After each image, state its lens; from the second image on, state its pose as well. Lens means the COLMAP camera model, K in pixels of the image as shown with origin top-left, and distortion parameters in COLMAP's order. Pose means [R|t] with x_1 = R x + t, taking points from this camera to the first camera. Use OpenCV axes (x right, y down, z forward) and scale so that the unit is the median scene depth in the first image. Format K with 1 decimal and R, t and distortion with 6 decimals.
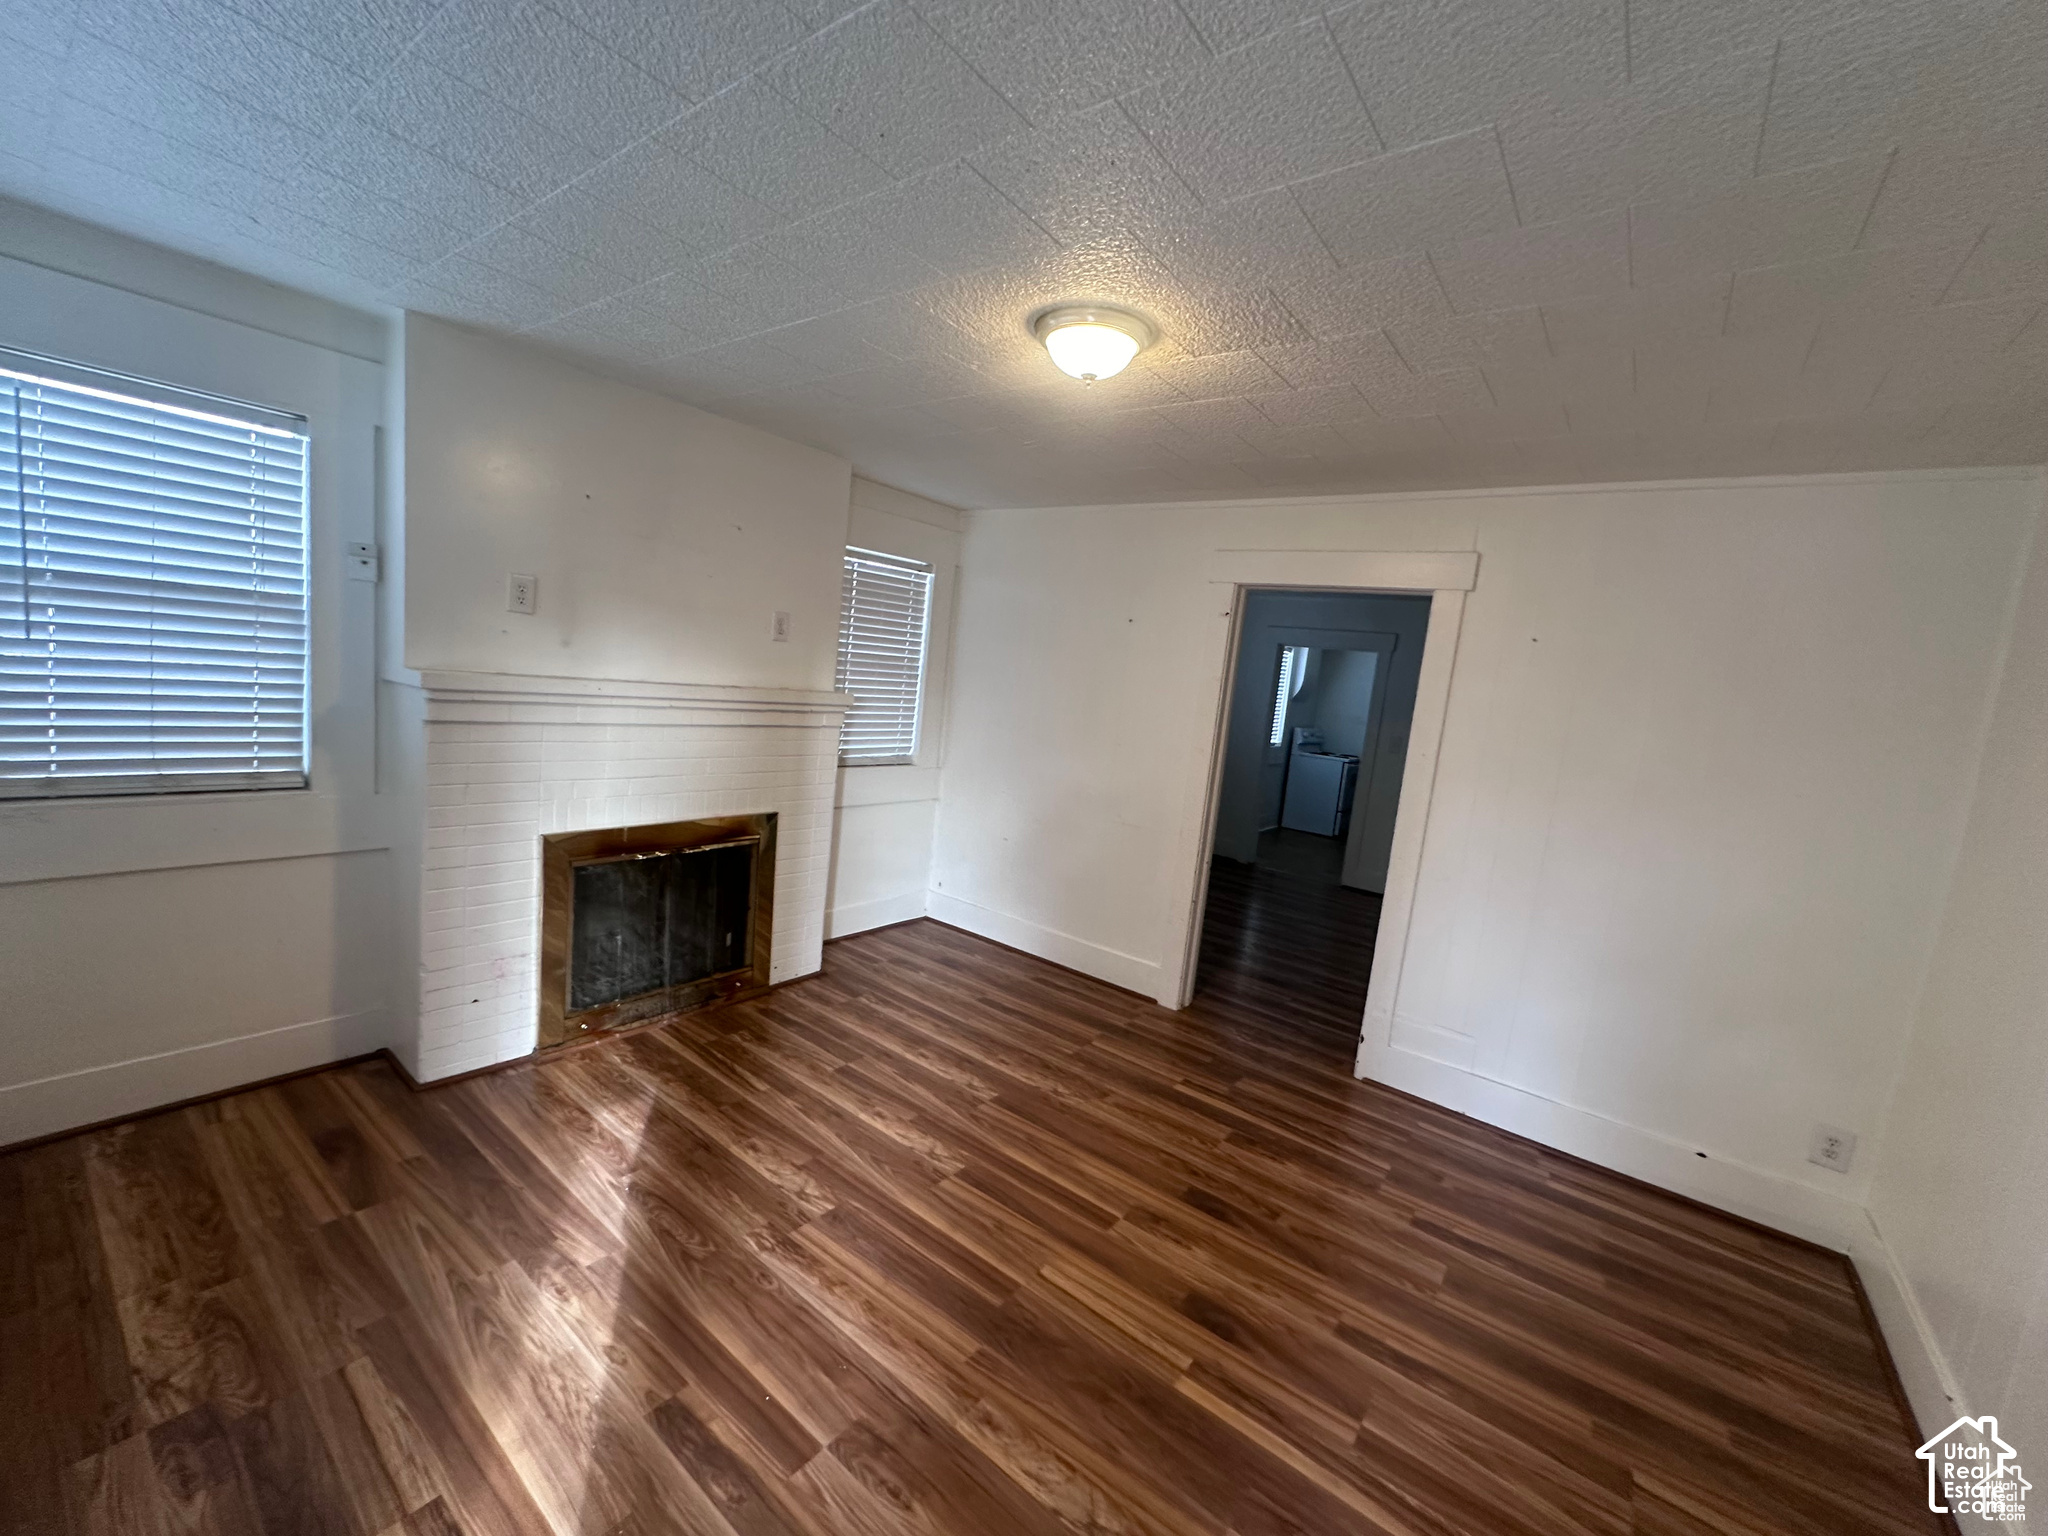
lens RADIAL K [[820.1, 0, 1024.0], [0, 820.1, 768.0], [0, 0, 1]] dist [0.001094, 0.000276]
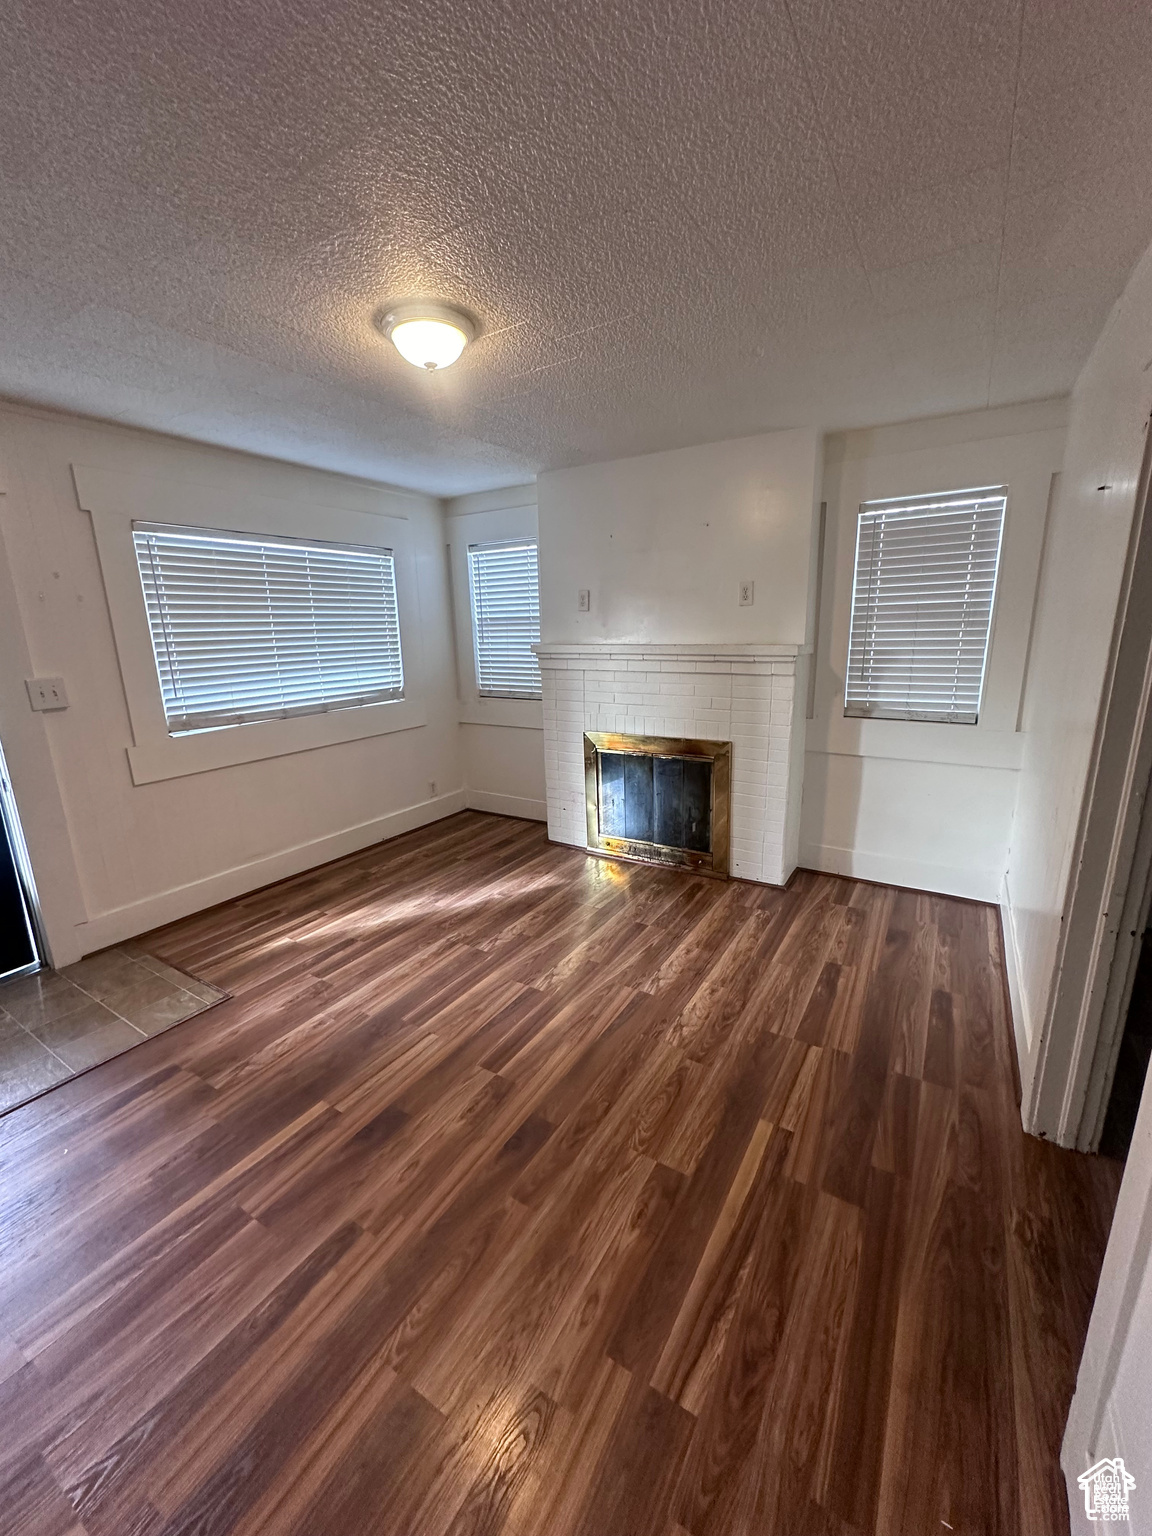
lens RADIAL K [[615.1, 0, 576.0], [0, 615.1, 768.0], [0, 0, 1]] dist [0.001094, 0.000276]
pose [[0.095956, 0.123590, -0.987683, 0.914378], [-0.088257, 0.989410, 0.115232, 0.006936], [0.991465, 0.076113, 0.105847, 0.960228]]
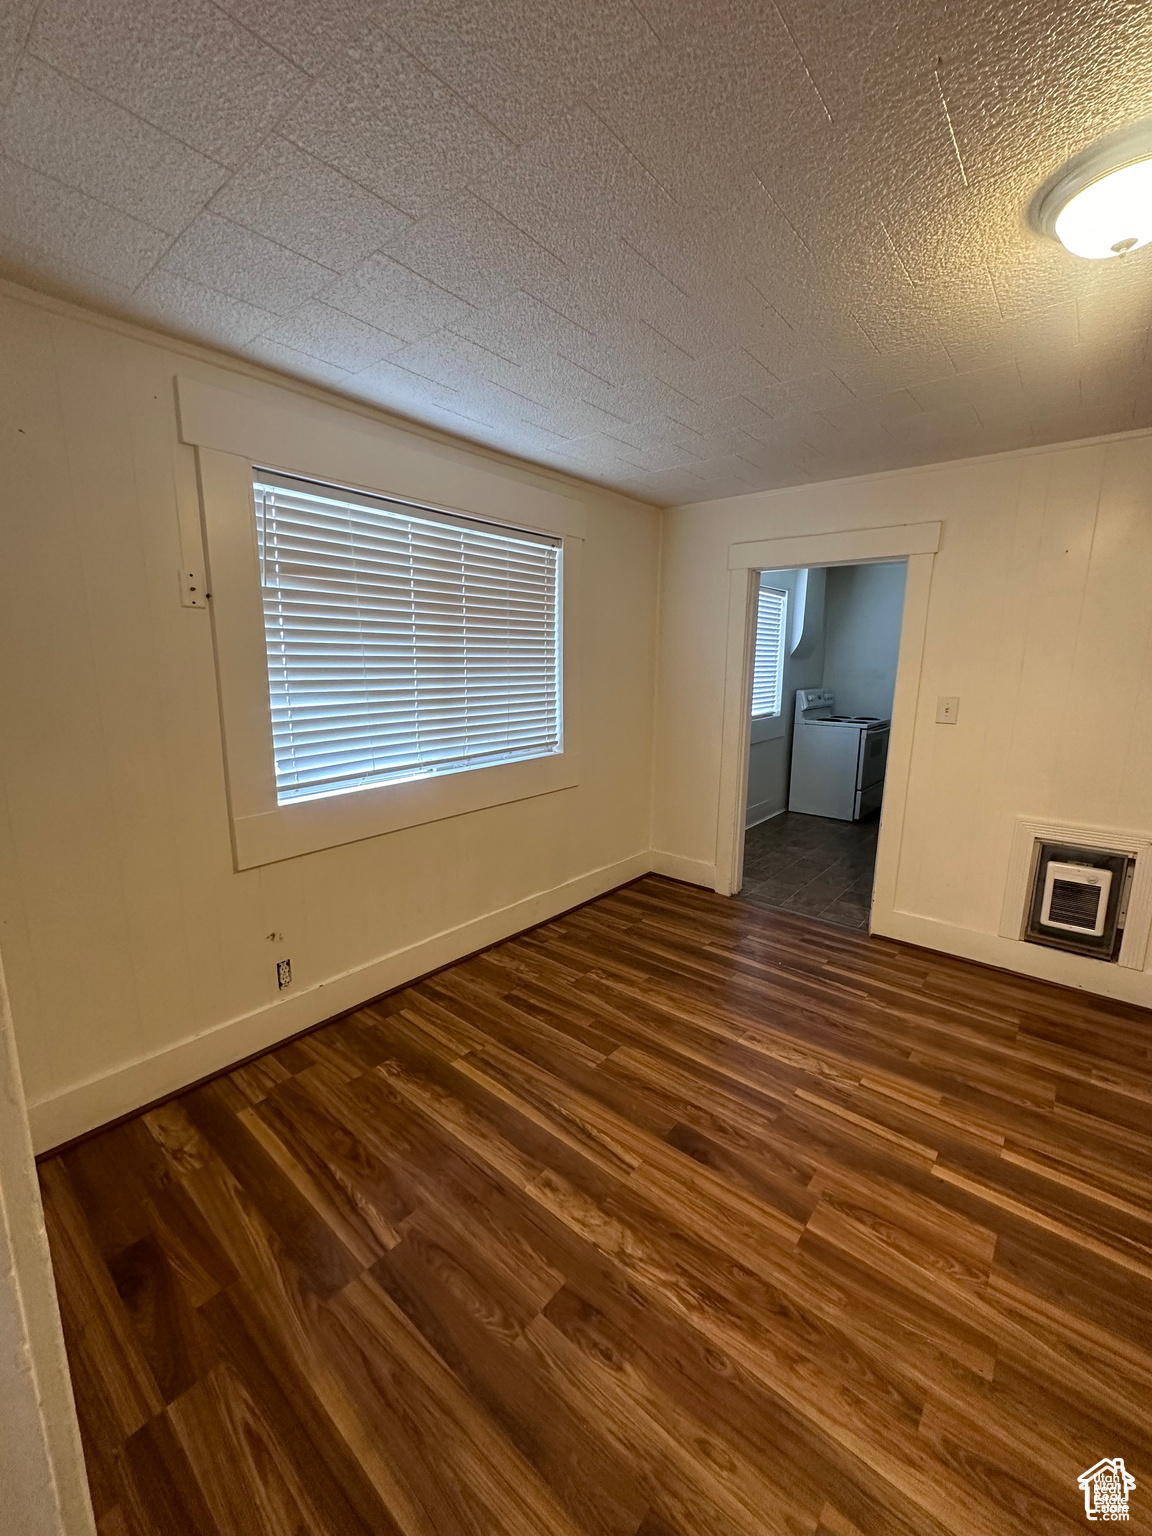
lens RADIAL K [[615.1, 0, 576.0], [0, 615.1, 768.0], [0, 0, 1]] dist [0.001094, 0.000276]
pose [[0.994288, -0.083547, -0.066414, 0.394861], [0.087065, 0.994846, 0.051972, -0.004557], [0.061729, -0.057457, 0.996438, 0.620908]]
